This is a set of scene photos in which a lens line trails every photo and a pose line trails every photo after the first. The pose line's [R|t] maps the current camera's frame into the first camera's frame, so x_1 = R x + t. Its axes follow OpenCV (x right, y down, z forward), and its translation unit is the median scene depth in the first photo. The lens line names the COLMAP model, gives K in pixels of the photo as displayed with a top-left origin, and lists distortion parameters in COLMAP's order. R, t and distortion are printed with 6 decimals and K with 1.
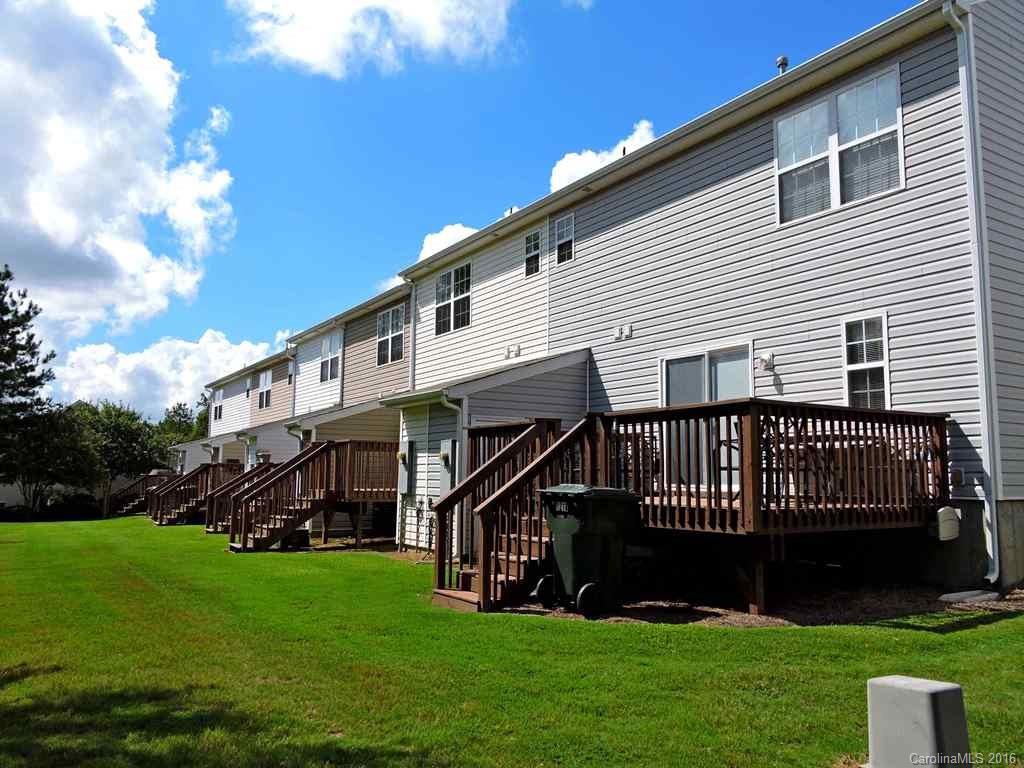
lens RADIAL K [[825.3, 0, 512.0], [0, 825.3, 384.0], [0, 0, 1]] dist [0.003596, 0.000453]
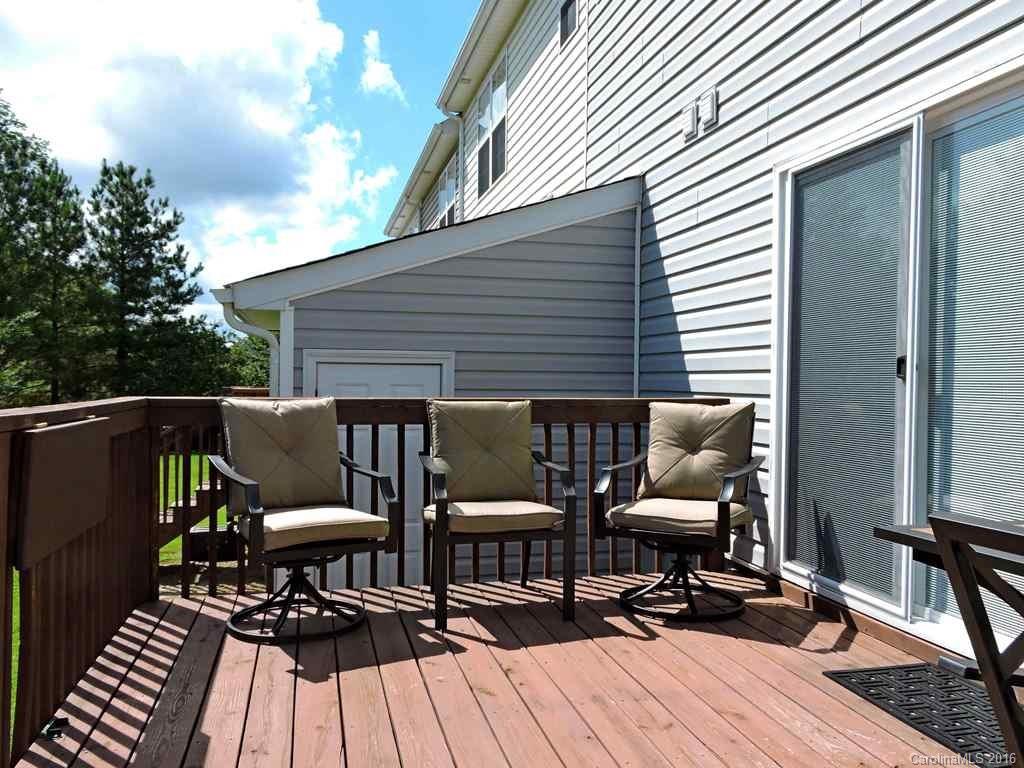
lens RADIAL K [[825.3, 0, 512.0], [0, 825.3, 384.0], [0, 0, 1]] dist [0.003596, 0.000453]
pose [[0.942873, 0.000786, -0.333152, 0.123144], [0.038142, 0.993167, 0.110290, 0.008592], [0.330962, -0.116696, 0.936401, 0.422447]]
